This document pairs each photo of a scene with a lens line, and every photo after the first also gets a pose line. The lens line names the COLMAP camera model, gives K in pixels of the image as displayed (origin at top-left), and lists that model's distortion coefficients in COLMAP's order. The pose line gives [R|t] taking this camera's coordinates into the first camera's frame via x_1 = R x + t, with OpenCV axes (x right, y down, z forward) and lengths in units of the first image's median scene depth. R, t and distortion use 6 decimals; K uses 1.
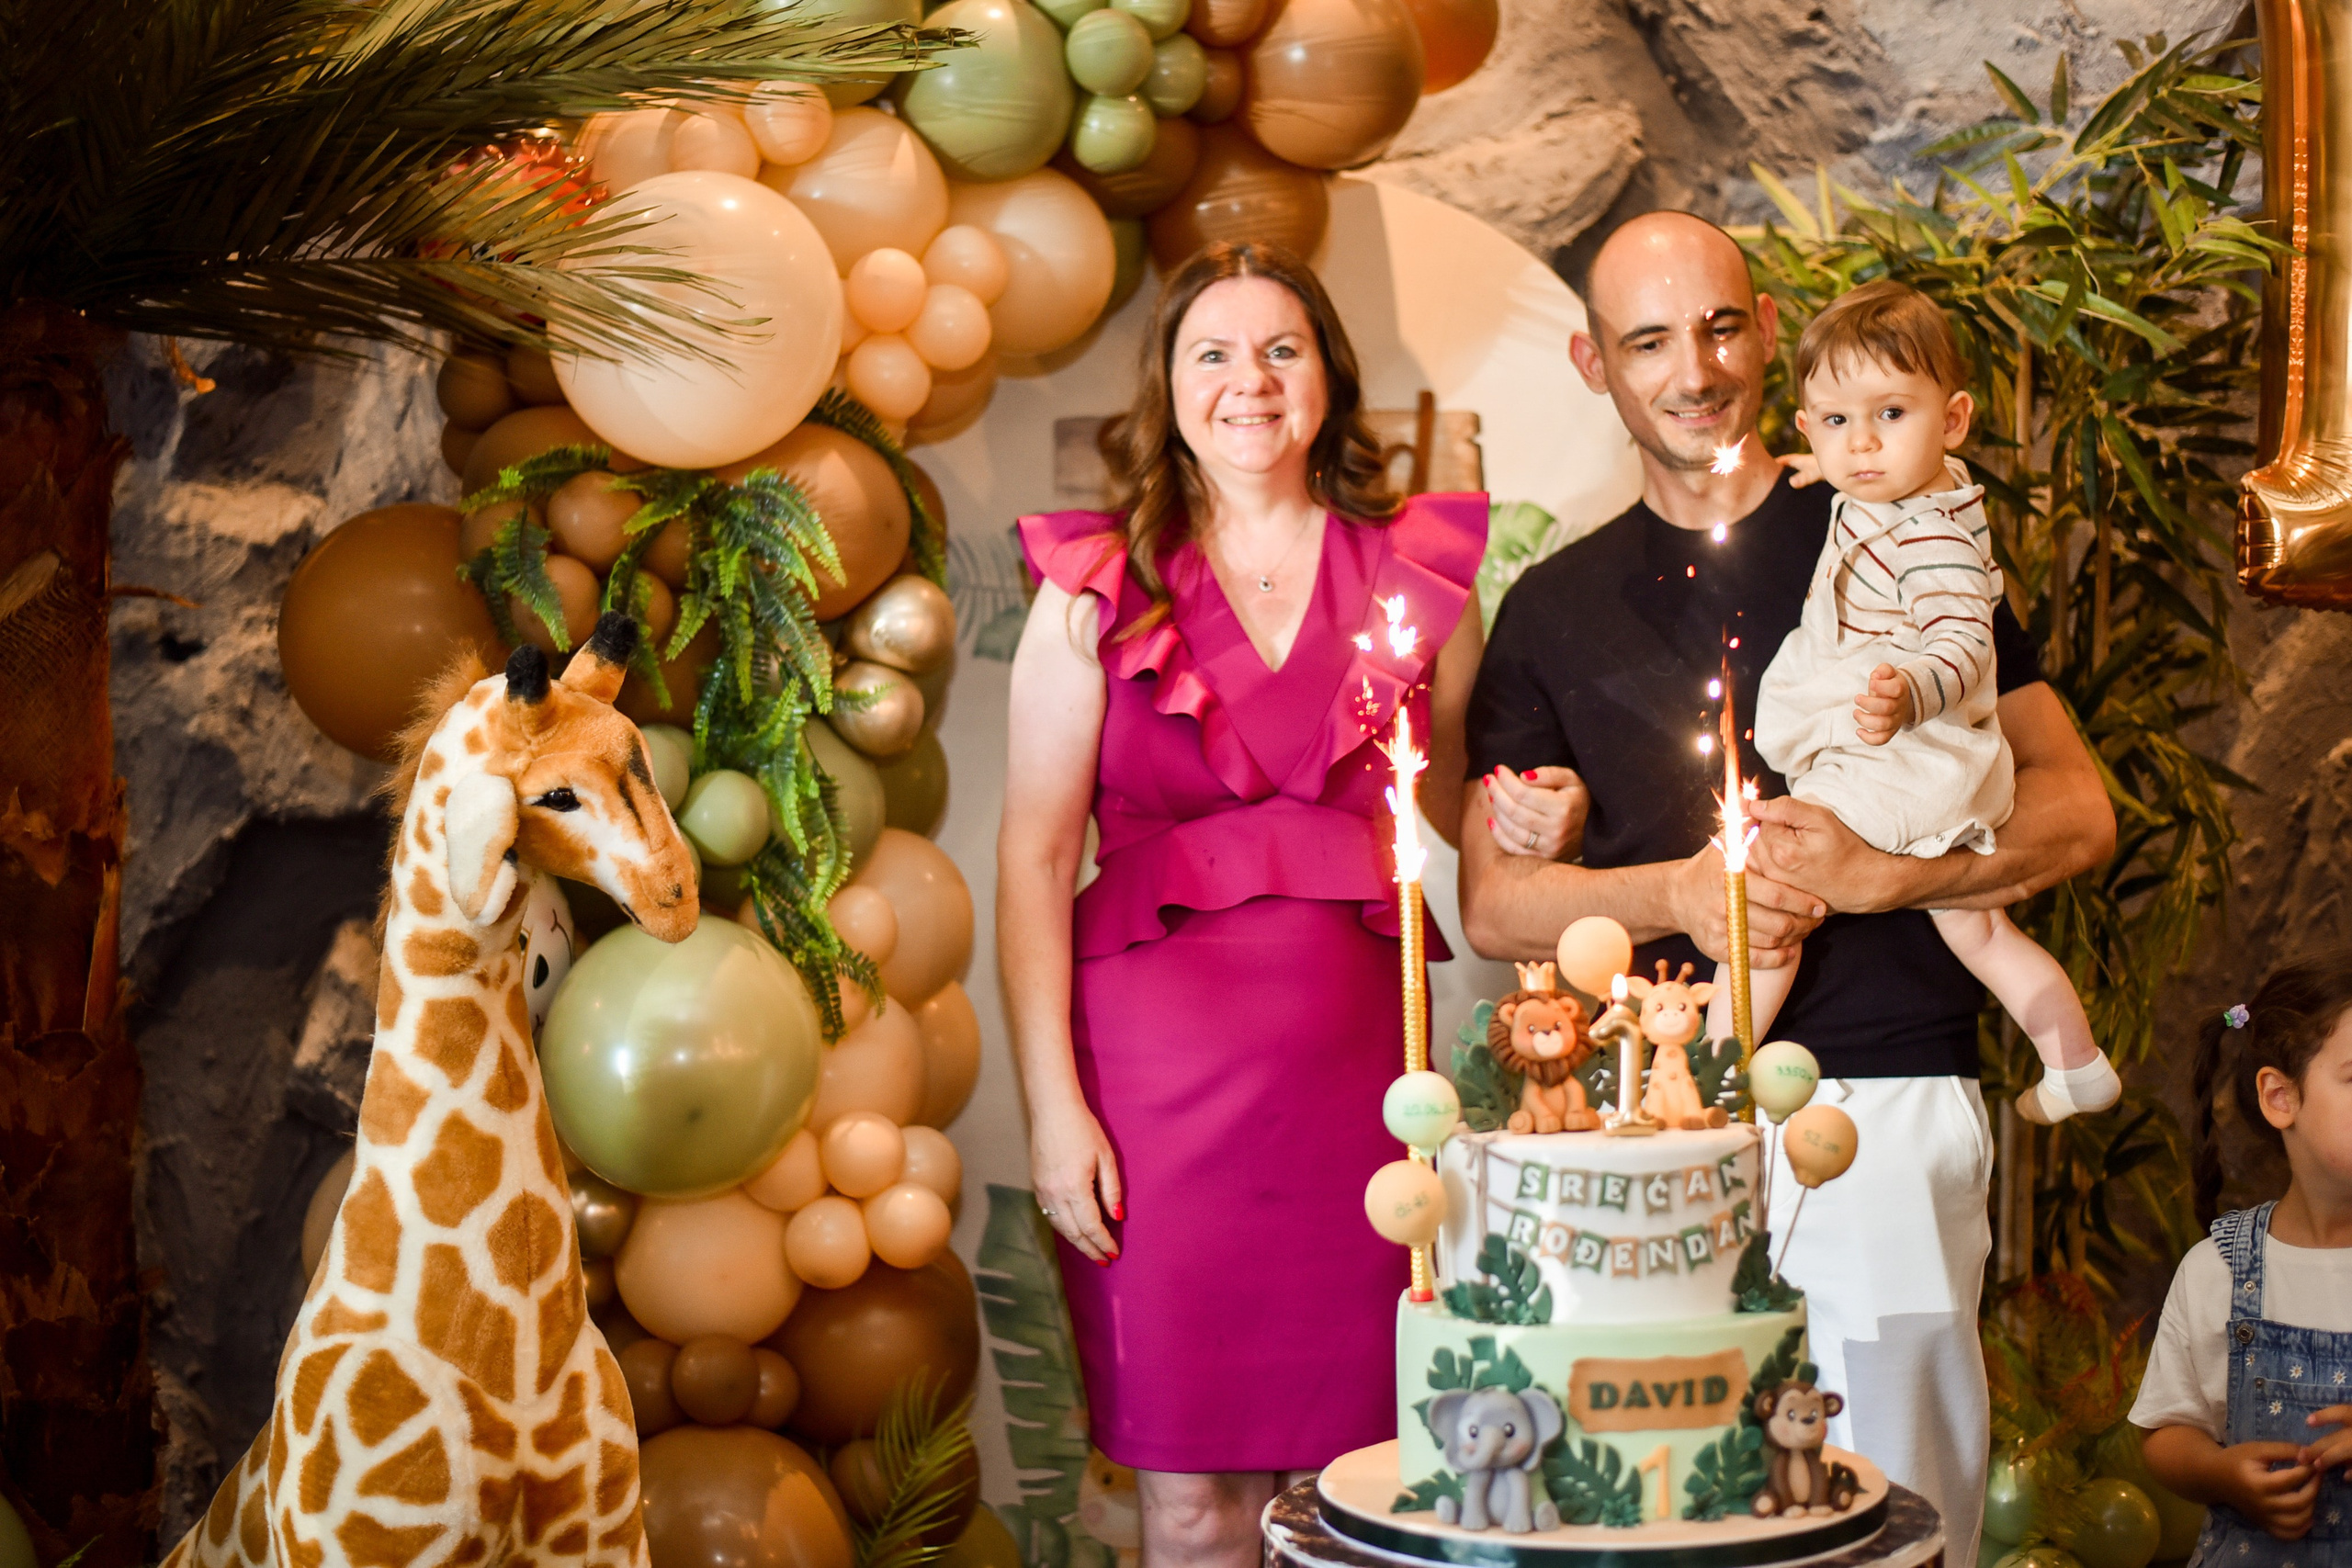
lens RADIAL K [[3512.0, 0, 1138.8], [0, 3512.0, 750.2], [0, 0, 1]] dist [-0.112098, 0.000000]
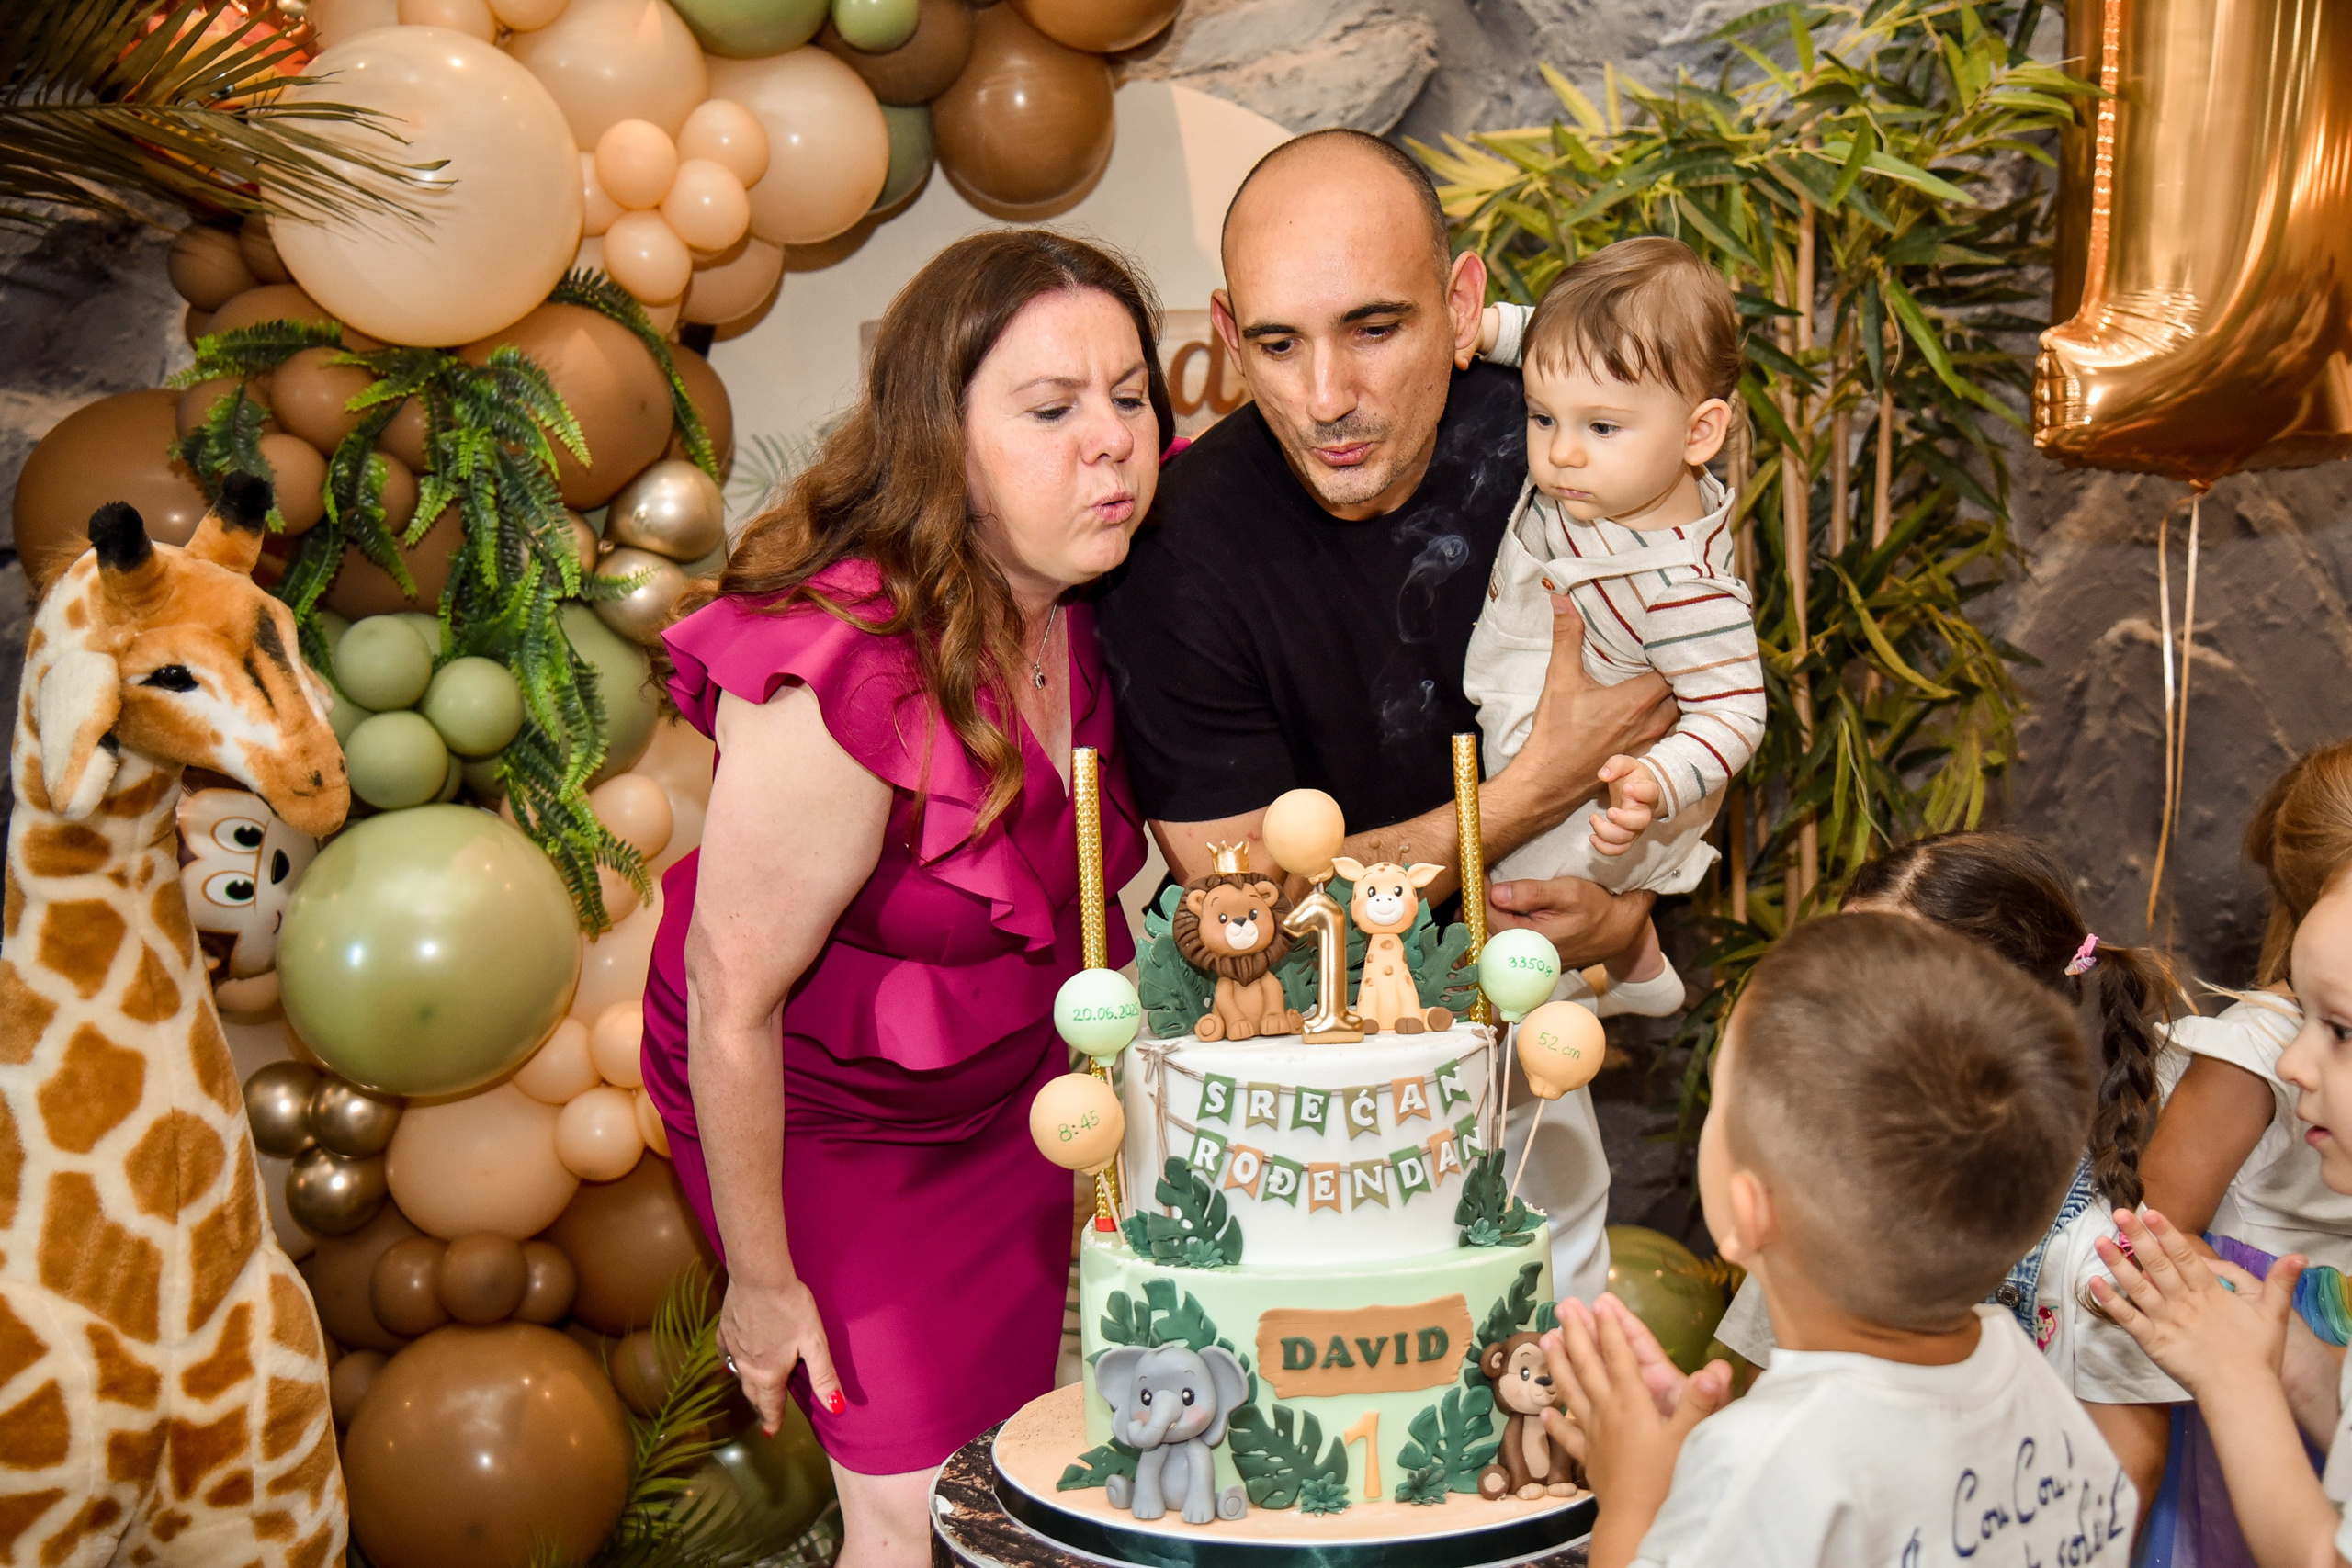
lens RADIAL K [[2620.6, 0, 1180.0], [0, 2620.6, 800.7], [0, 0, 1]] dist [0.114585, 0.000000]
pose [[0.999813, -0.014897, 0.012367, 0.080408], [0.014347, 0.998953, 0.043430, 0.018968], [-0.013001, -0.043244, 0.998980, 0.302074]]
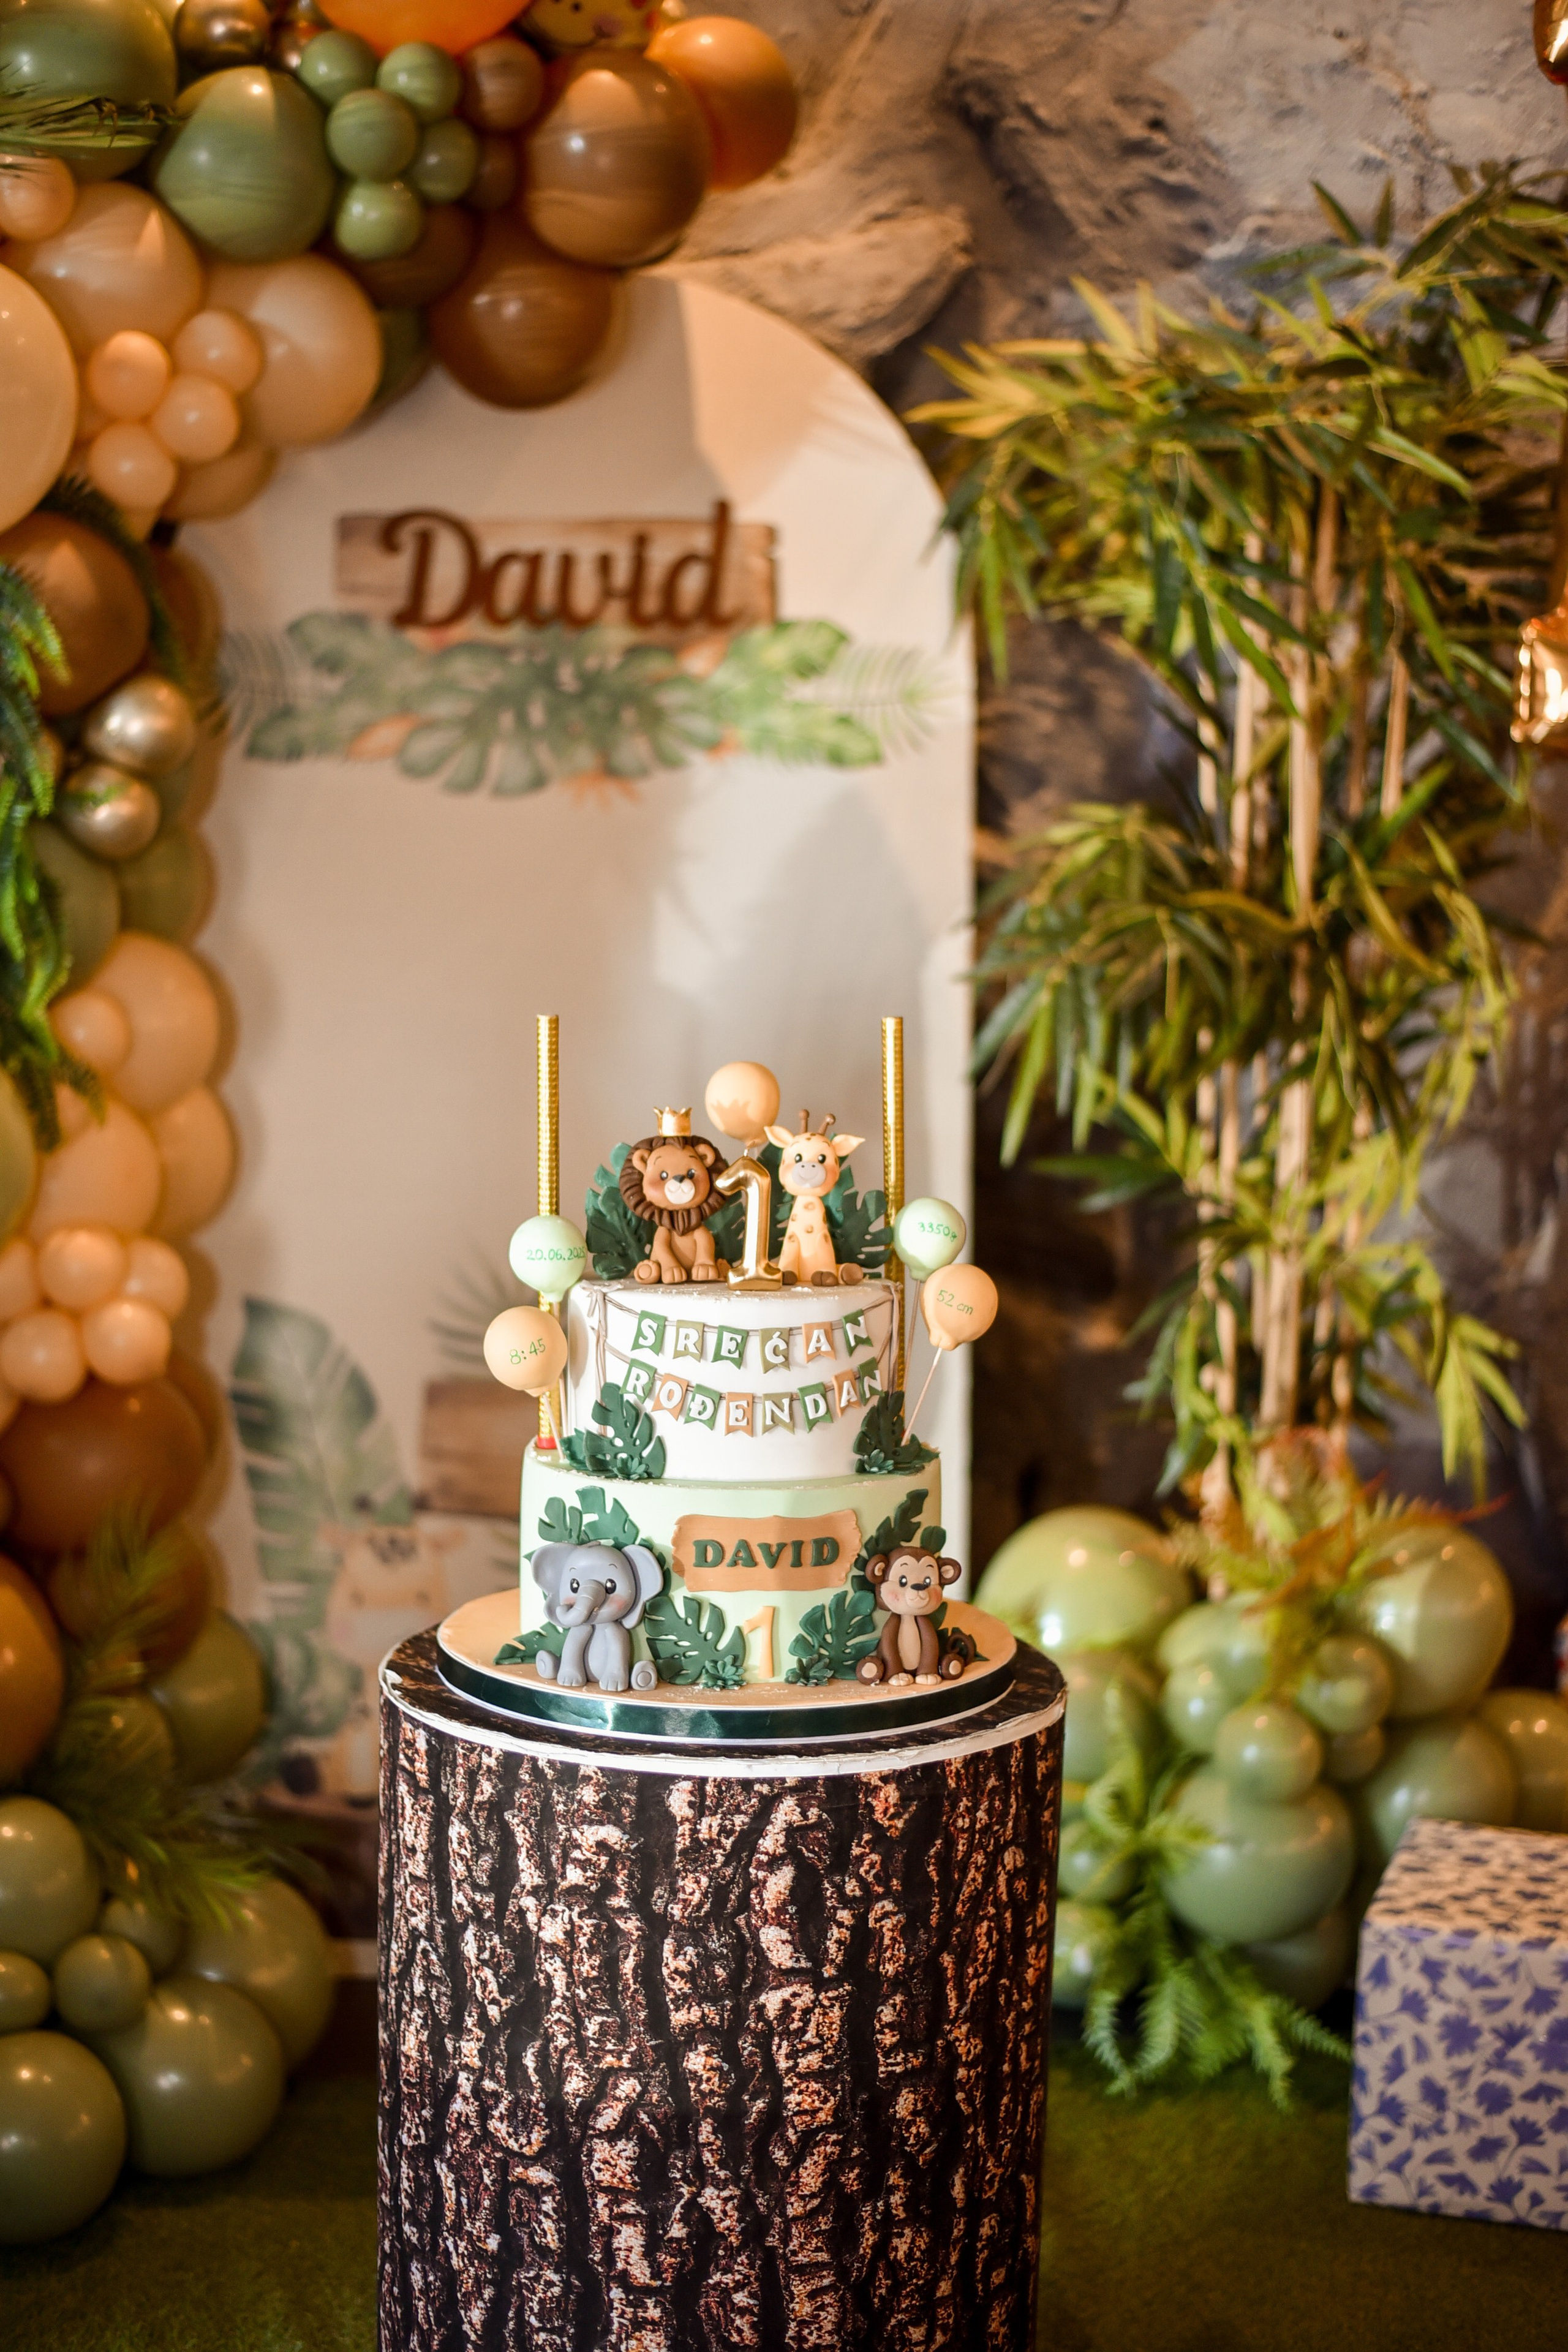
lens RADIAL K [[3512.4, 0, 771.1], [0, 3512.4, 1172.2], [0, 0, 1]] dist [-0.112098, 0.000000]
pose [[0.998667, 0.034110, 0.038735, 0.089096], [-0.037579, 0.994987, 0.092681, -0.010629], [-0.035379, -0.094013, 0.994942, 0.027399]]
